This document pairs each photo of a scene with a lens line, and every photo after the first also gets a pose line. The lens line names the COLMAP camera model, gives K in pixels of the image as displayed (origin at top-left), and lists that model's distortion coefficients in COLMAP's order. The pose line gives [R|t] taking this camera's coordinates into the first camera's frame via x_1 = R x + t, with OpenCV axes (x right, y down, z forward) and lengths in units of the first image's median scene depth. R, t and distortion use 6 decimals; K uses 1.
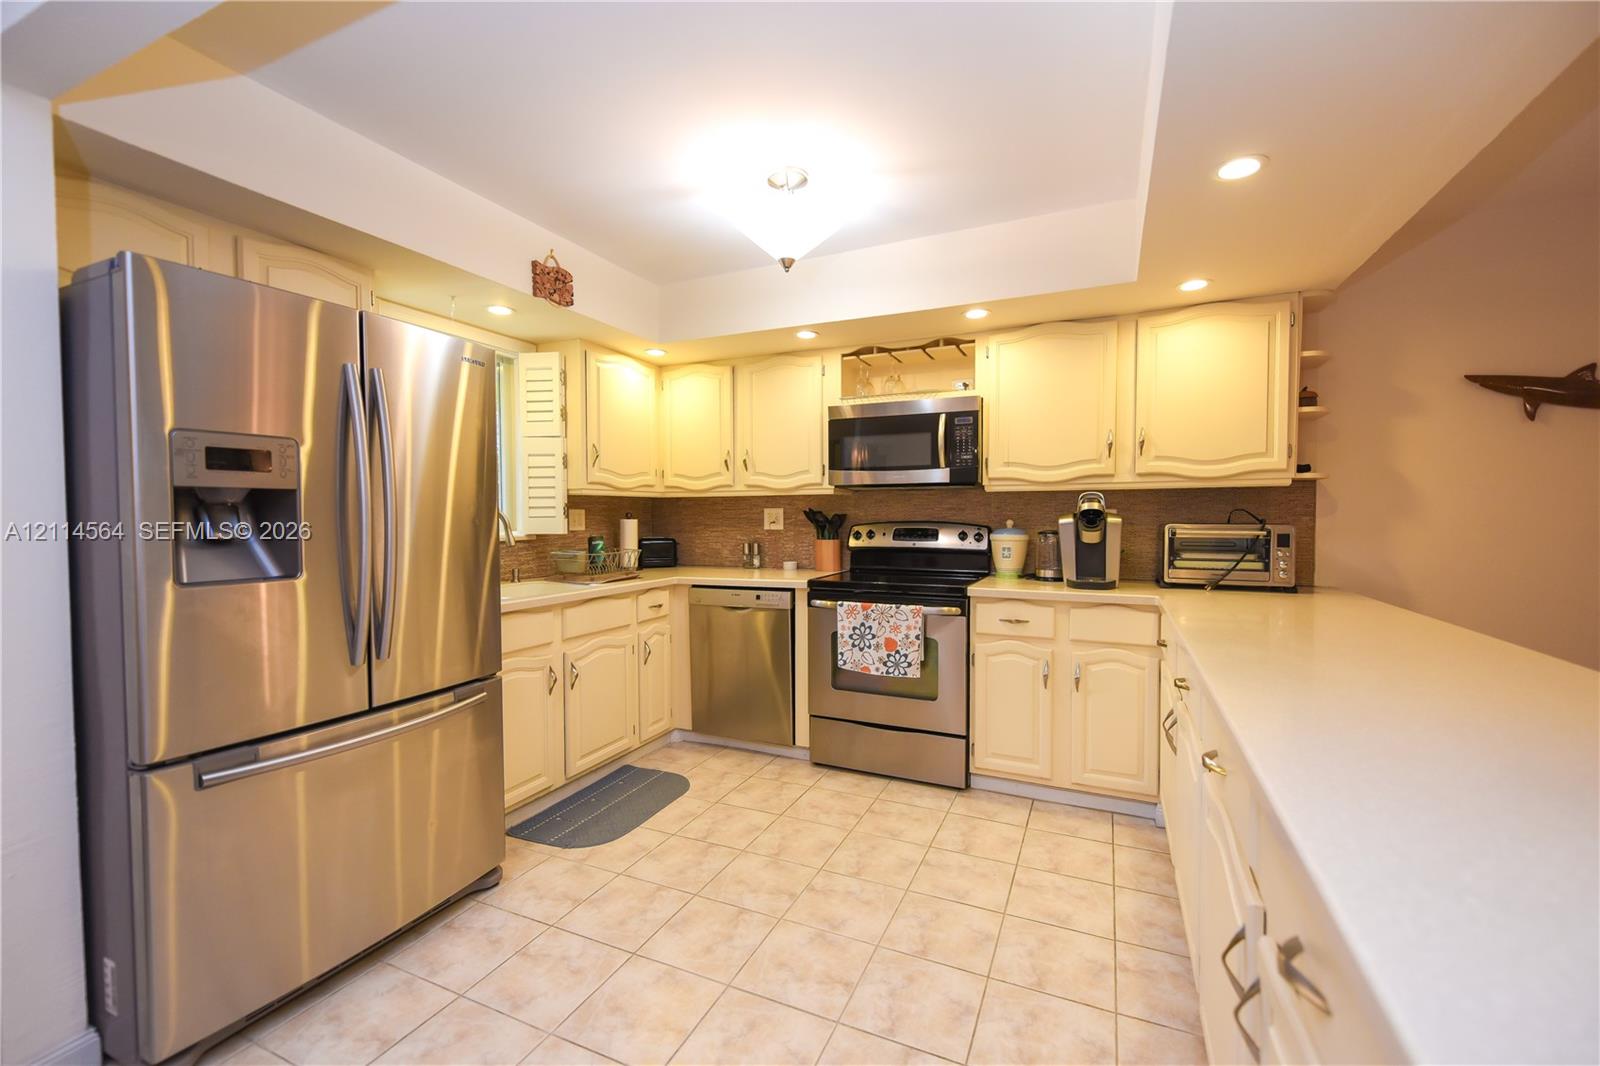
lens RADIAL K [[641.7, 0, 794.1], [0, 641.7, 528.9], [0, 0, 1]] dist [0.000472, 0.000081]
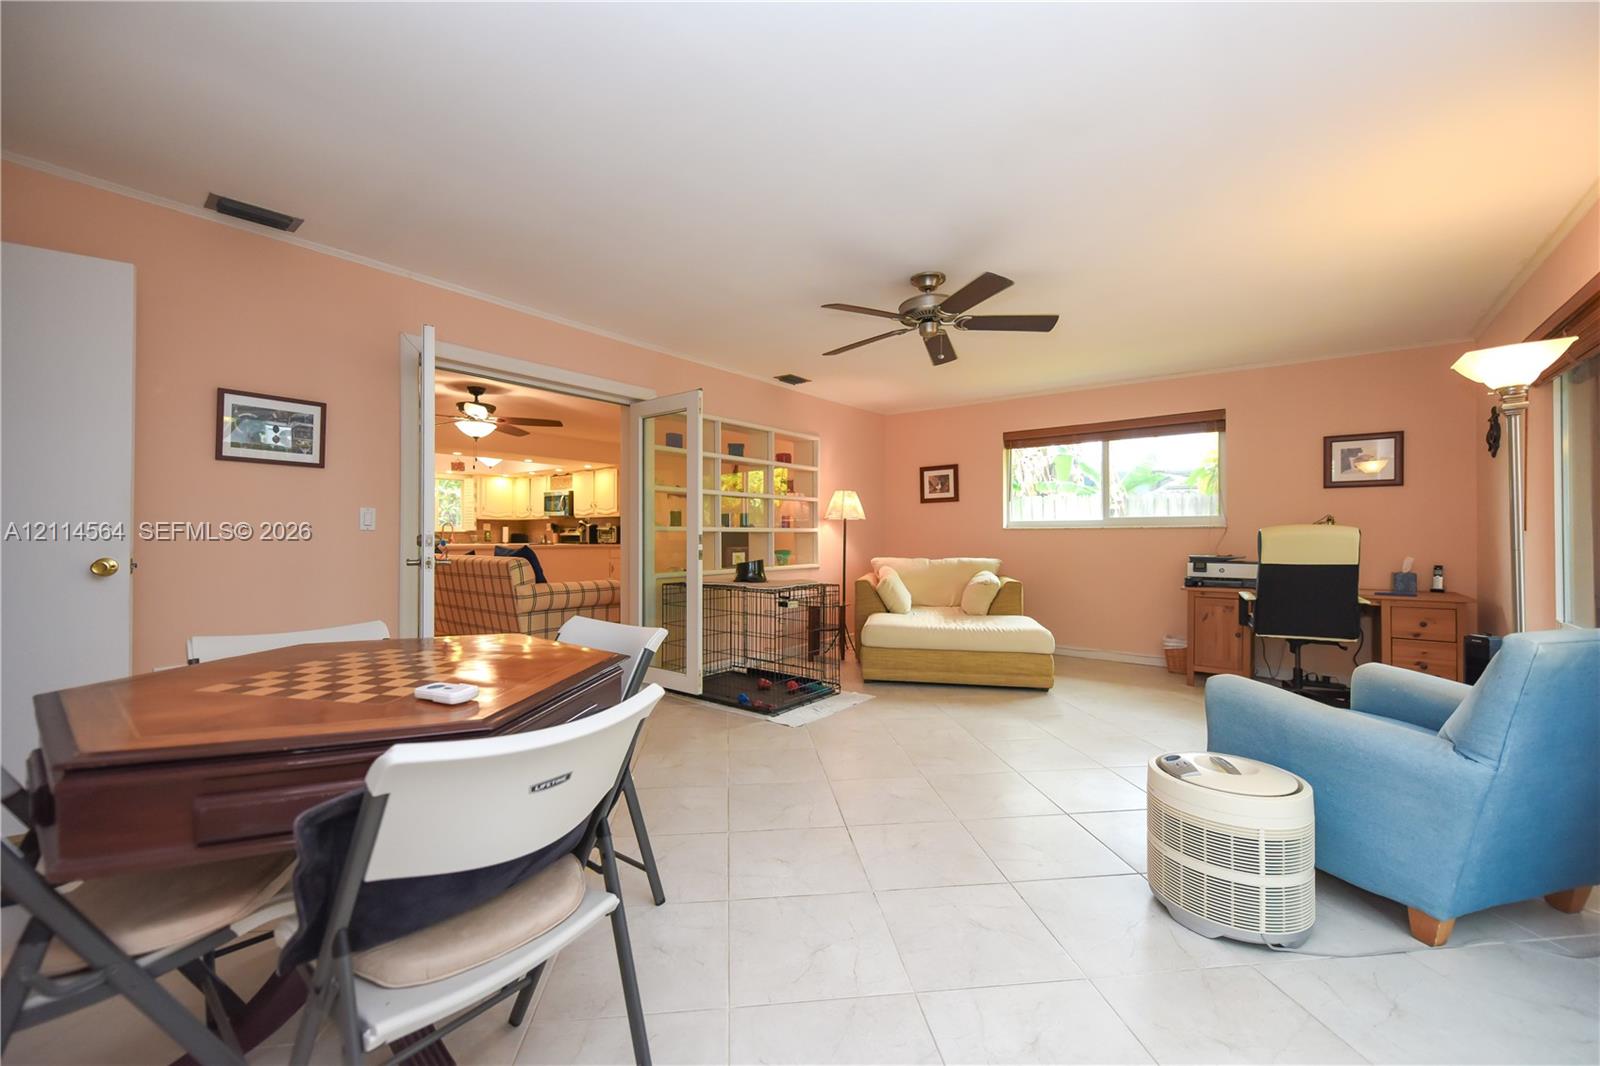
lens RADIAL K [[641.7, 0, 801.5], [0, 641.7, 531.3], [0, 0, 1]] dist [0.000472, 0.000081]
pose [[0.976554, -0.004487, -0.215225, 2.086885], [-0.001321, 0.999639, -0.026831, 0.100378], [0.215267, 0.026486, 0.976196, -1.979178]]
